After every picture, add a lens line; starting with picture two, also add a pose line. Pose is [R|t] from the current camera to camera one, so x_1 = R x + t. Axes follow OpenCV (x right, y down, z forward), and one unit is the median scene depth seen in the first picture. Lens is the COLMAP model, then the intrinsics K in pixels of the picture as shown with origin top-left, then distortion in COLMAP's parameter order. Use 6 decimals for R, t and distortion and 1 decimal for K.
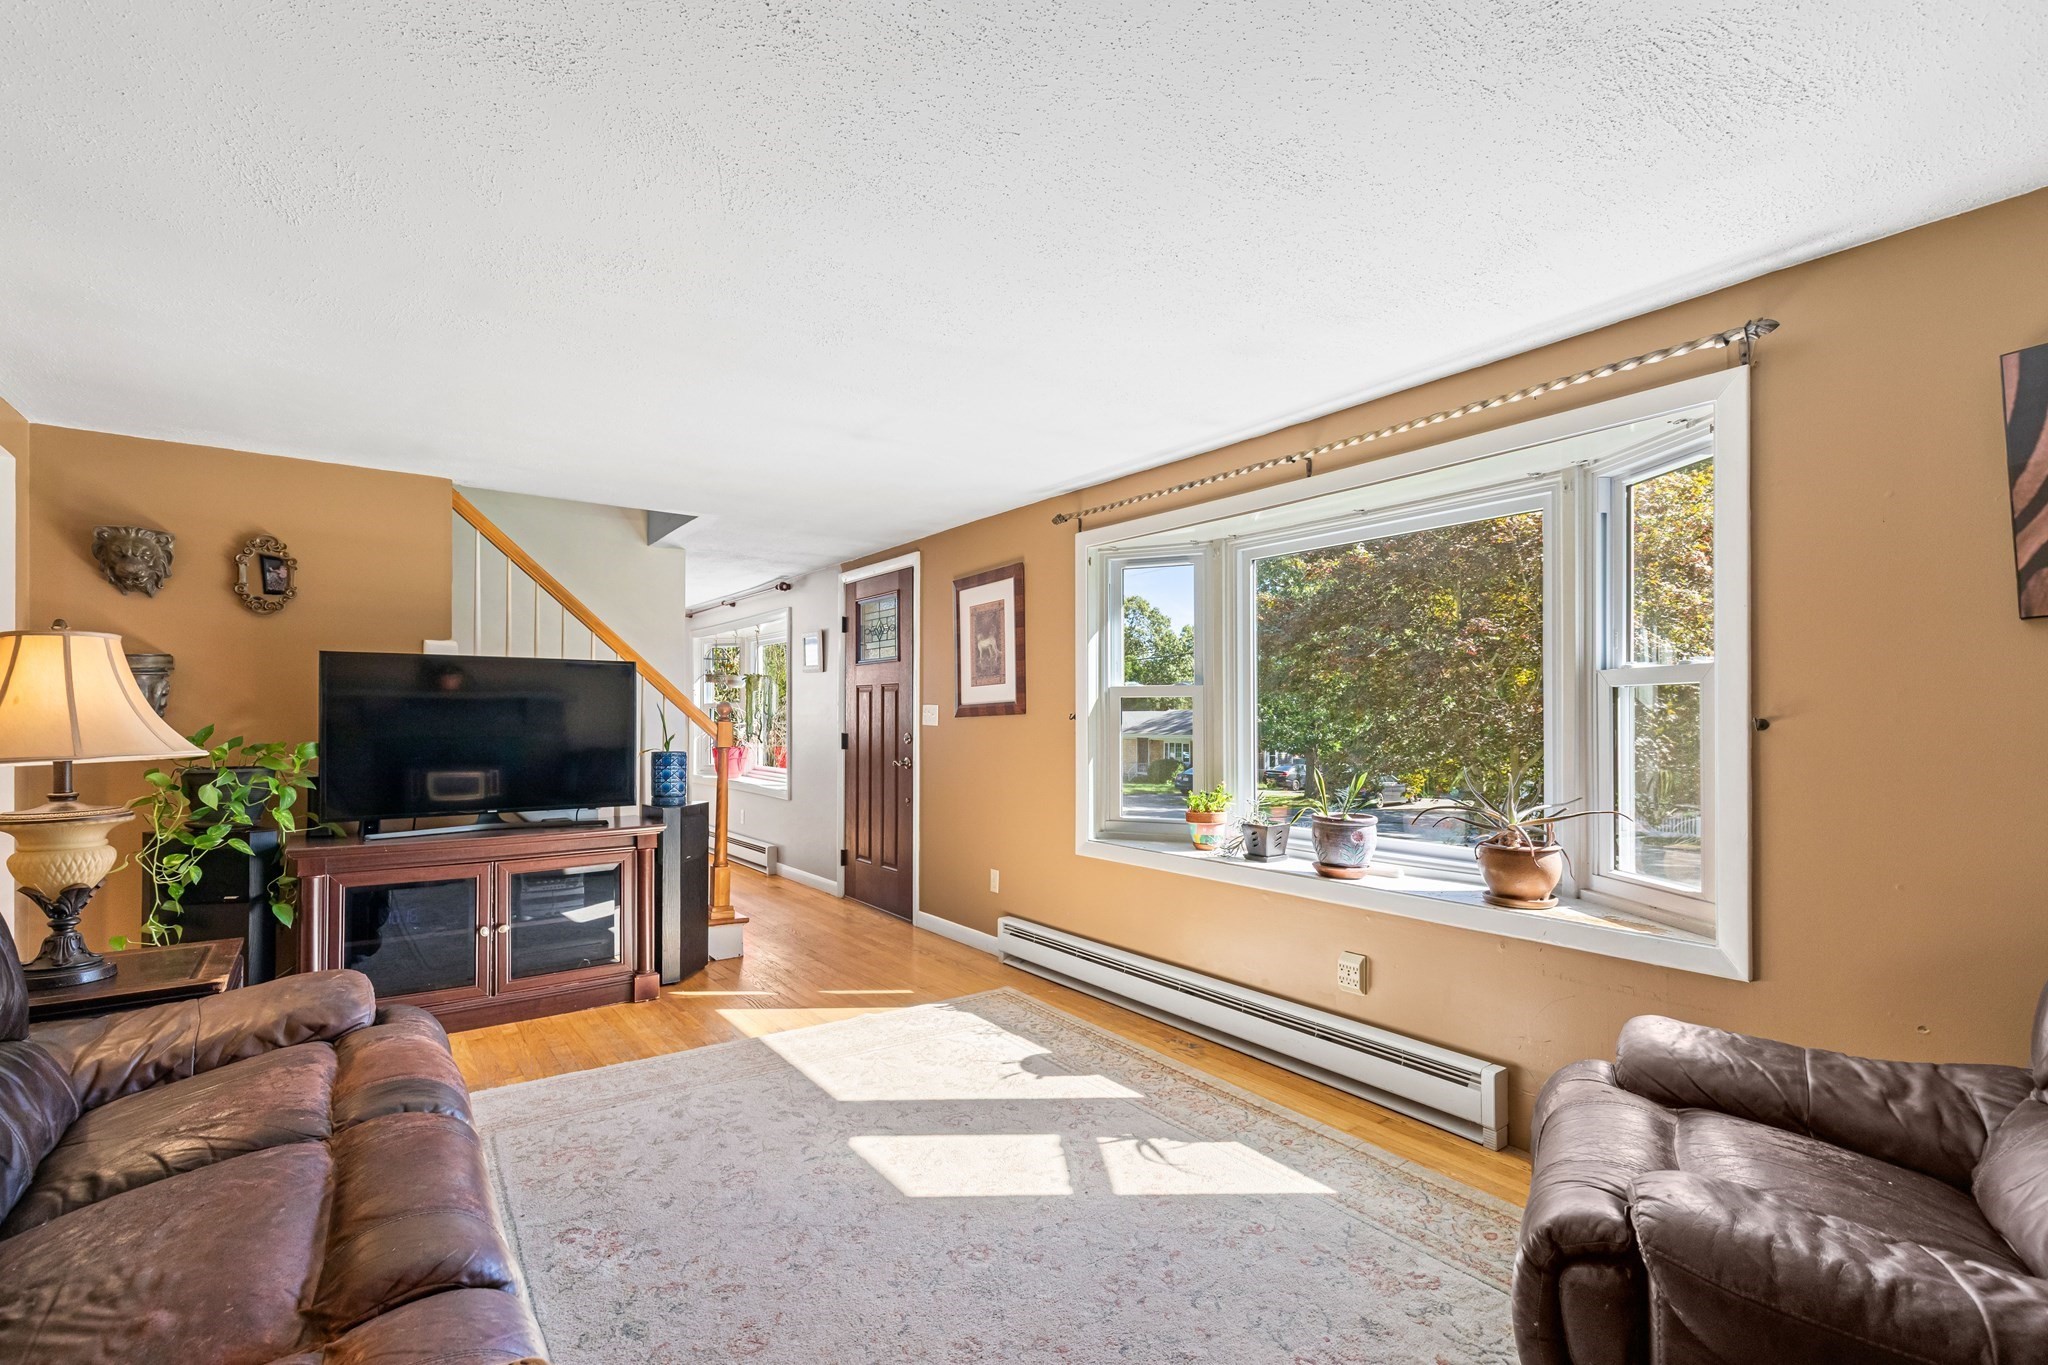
lens RADIAL K [[943.2, 0, 1030.0], [0, 943.2, 723.4], [0, 0, 1]] dist [0.003189, 0.000067]
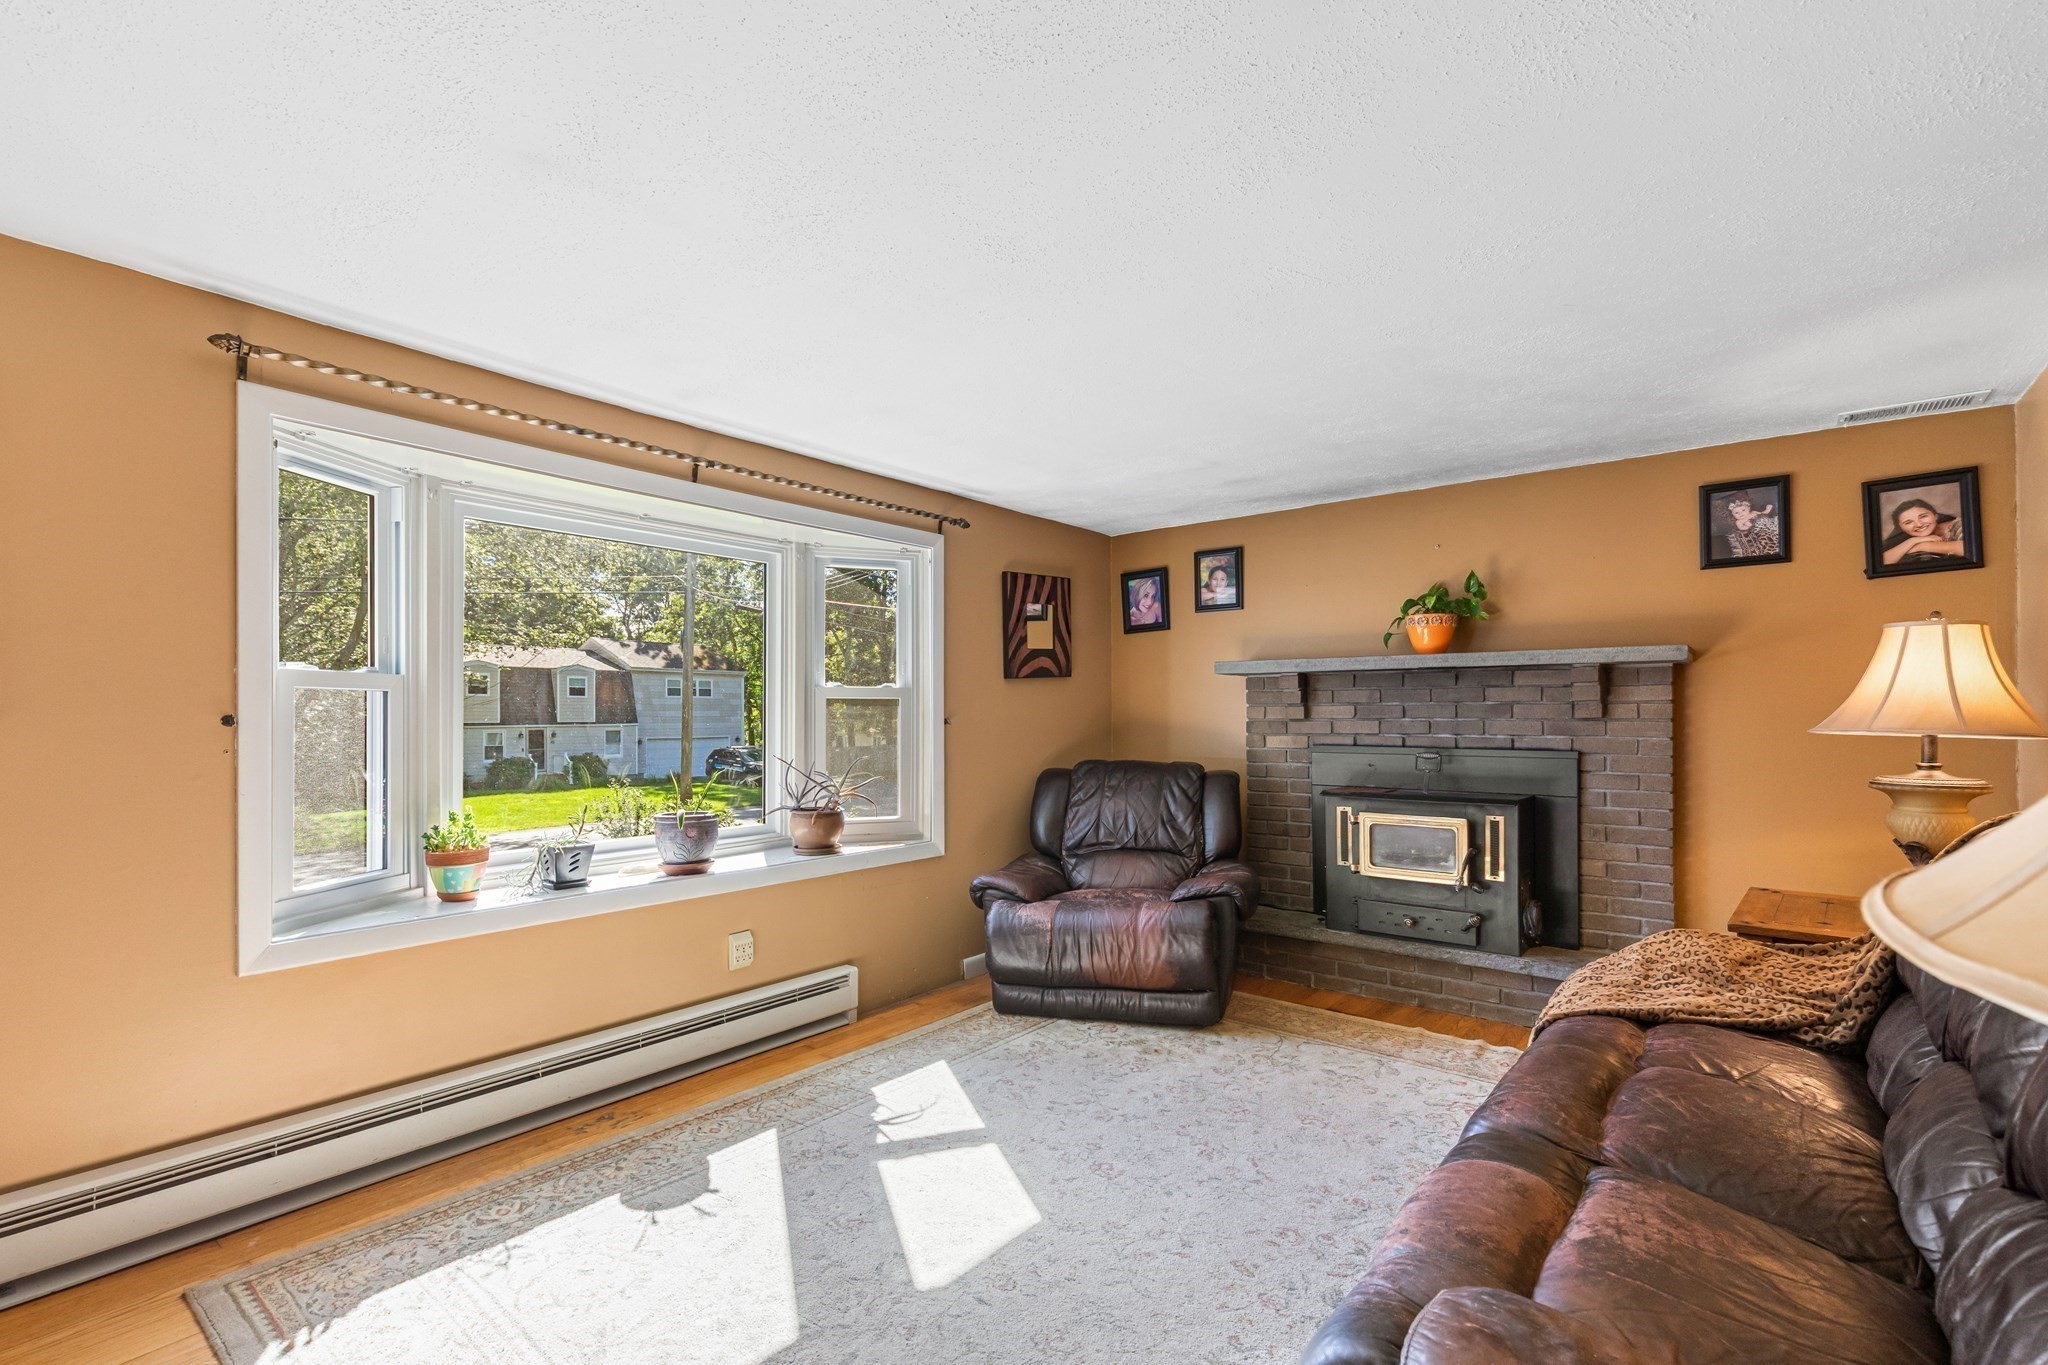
lens RADIAL K [[935.9, 0, 1022.3], [0, 935.9, 710.1], [0, 0, 1]] dist [0.008332, 0.000499]
pose [[-0.271547, 0.006540, 0.962403, -0.847313], [0.008999, 0.999950, -0.004256, -0.008867], [-0.962383, 0.007505, -0.271592, 1.028035]]
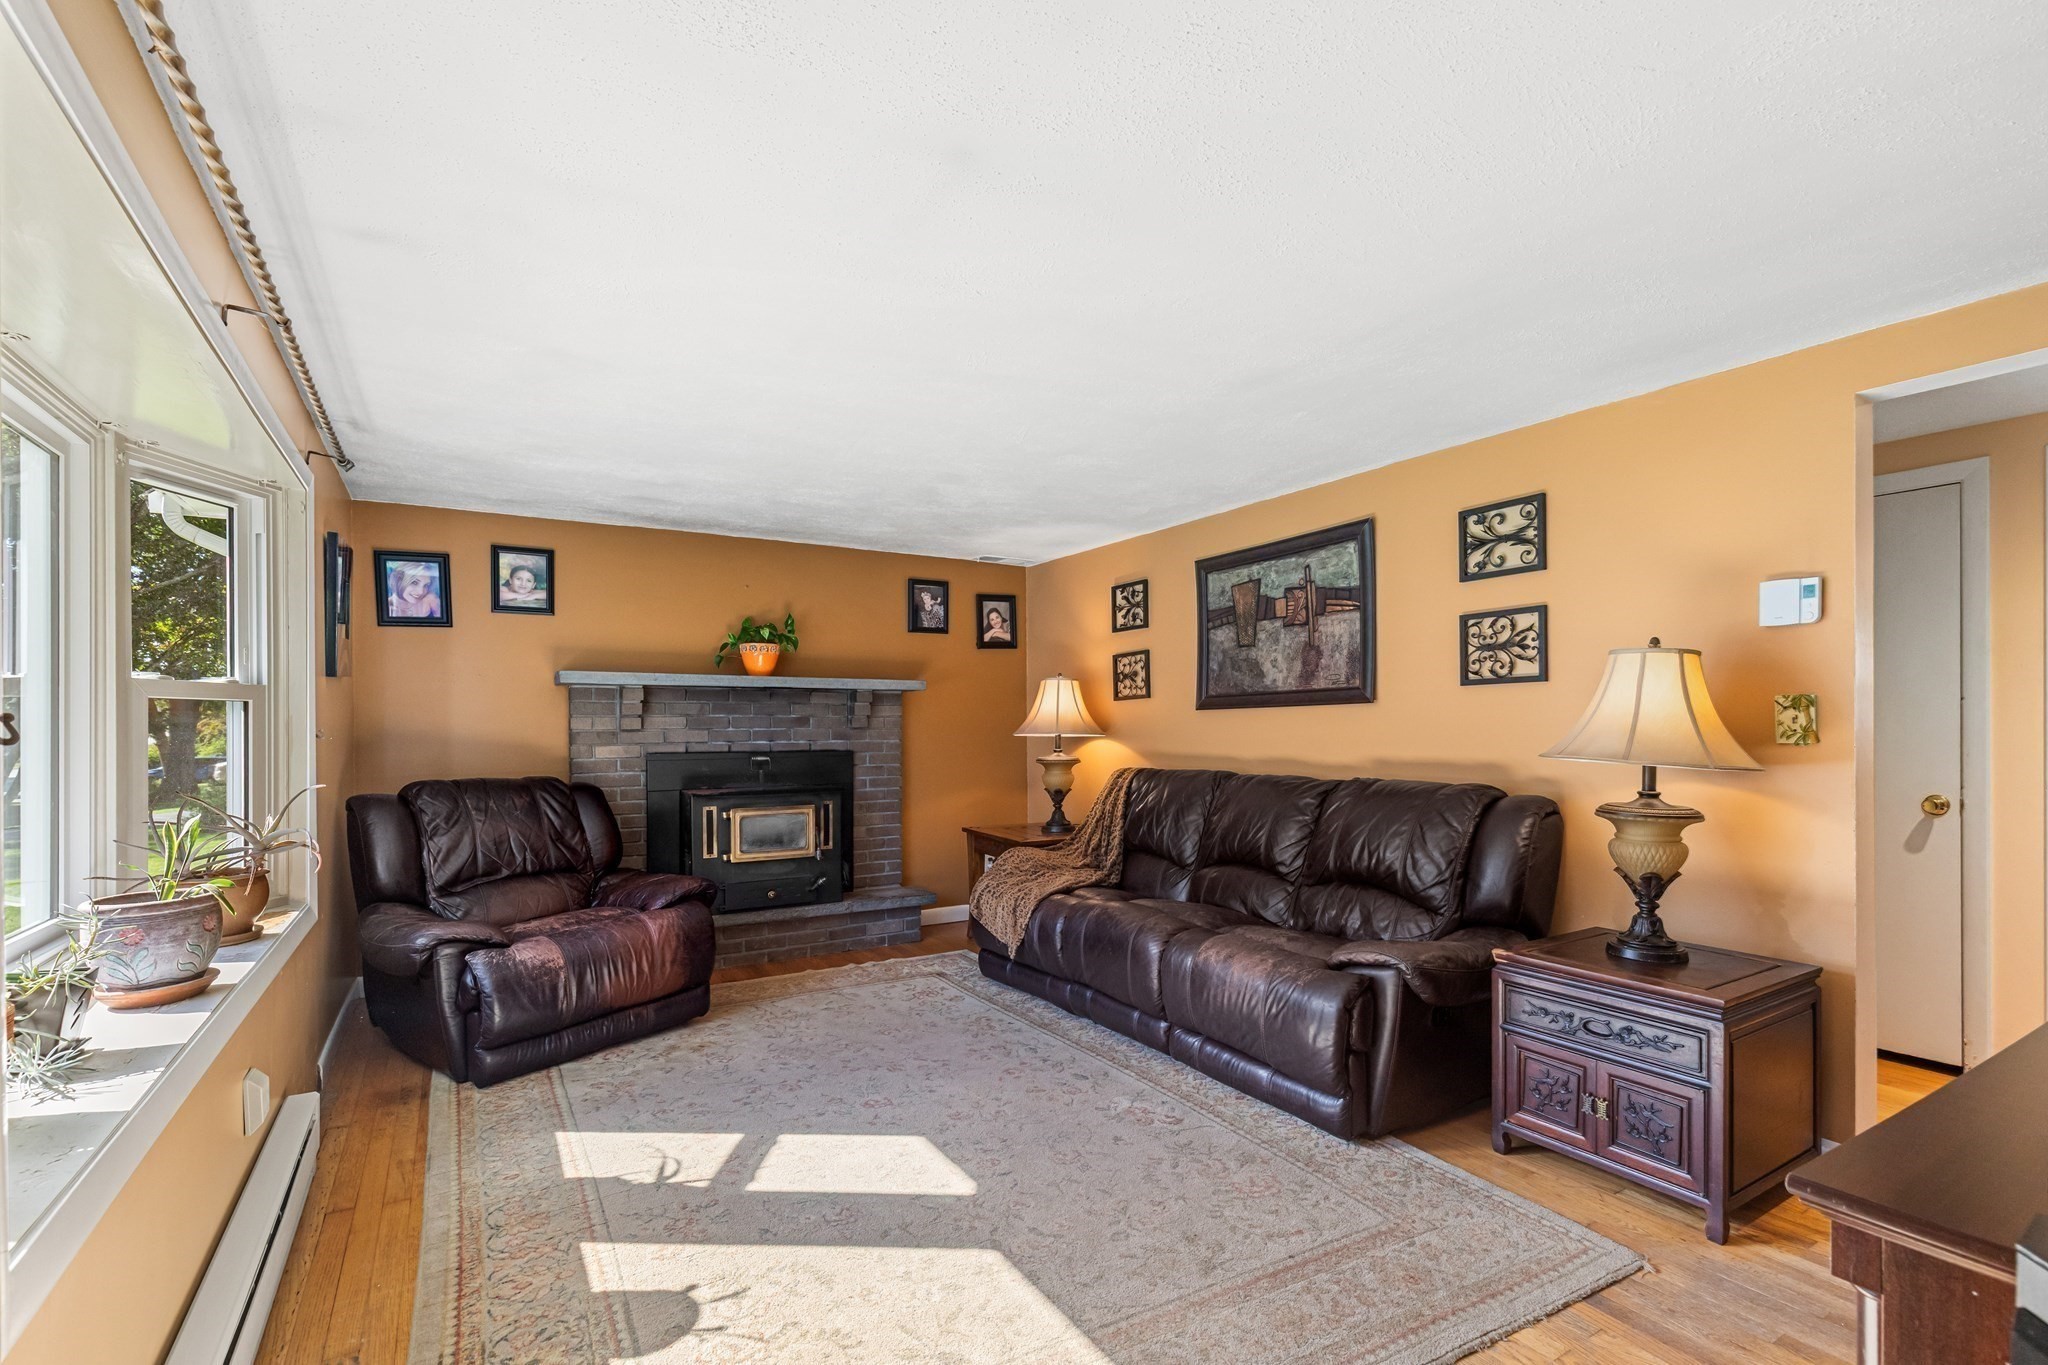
lens RADIAL K [[943.2, 0, 1030.0], [0, 943.2, 723.4], [0, 0, 1]] dist [0.003189, 0.000067]
pose [[-0.997762, 0.003152, 0.066797, -0.282003], [0.003639, 0.999968, 0.007170, -0.015998], [-0.066773, 0.007397, -0.997741, 1.742188]]
